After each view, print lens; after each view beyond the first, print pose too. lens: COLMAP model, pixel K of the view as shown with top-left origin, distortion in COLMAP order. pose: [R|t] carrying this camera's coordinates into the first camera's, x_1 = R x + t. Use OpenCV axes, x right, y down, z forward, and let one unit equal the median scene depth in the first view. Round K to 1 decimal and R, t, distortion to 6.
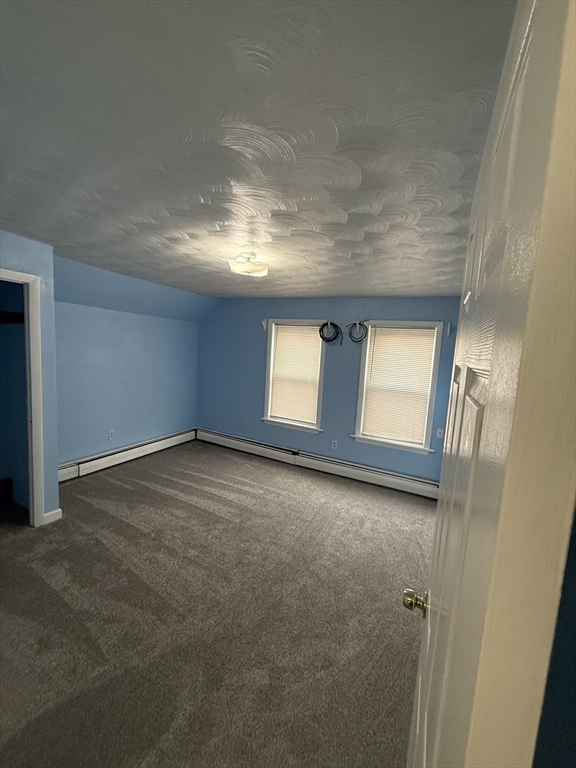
lens RADIAL K [[316.1, 0, 286.9], [0, 316.1, 382.6], [0, 0, 1]] dist [-0.001546, 0.000141]
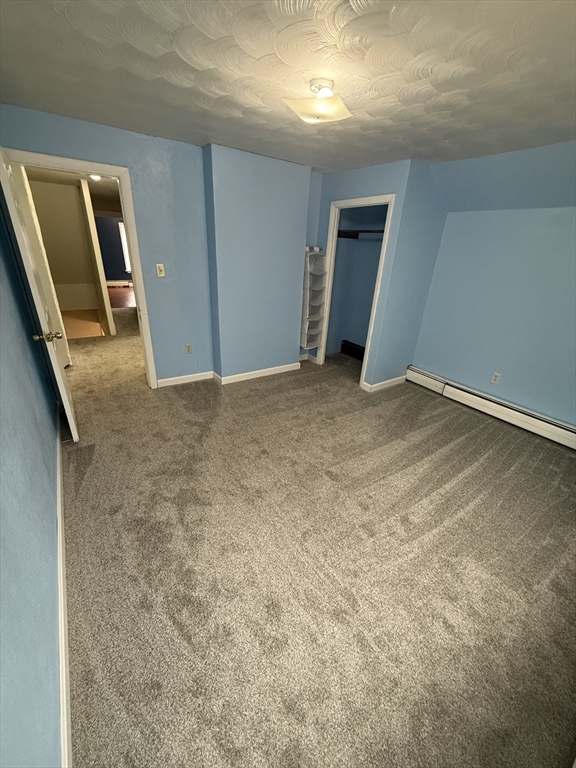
lens RADIAL K [[316.1, 0, 289.6], [0, 316.1, 386.5], [0, 0, 1]] dist [-0.001546, 0.000141]
pose [[-0.498013, 0.269145, -0.824345, 0.438746], [-0.167568, 0.902830, 0.396003, -0.054144], [0.850825, 0.335348, -0.404521, 0.985285]]
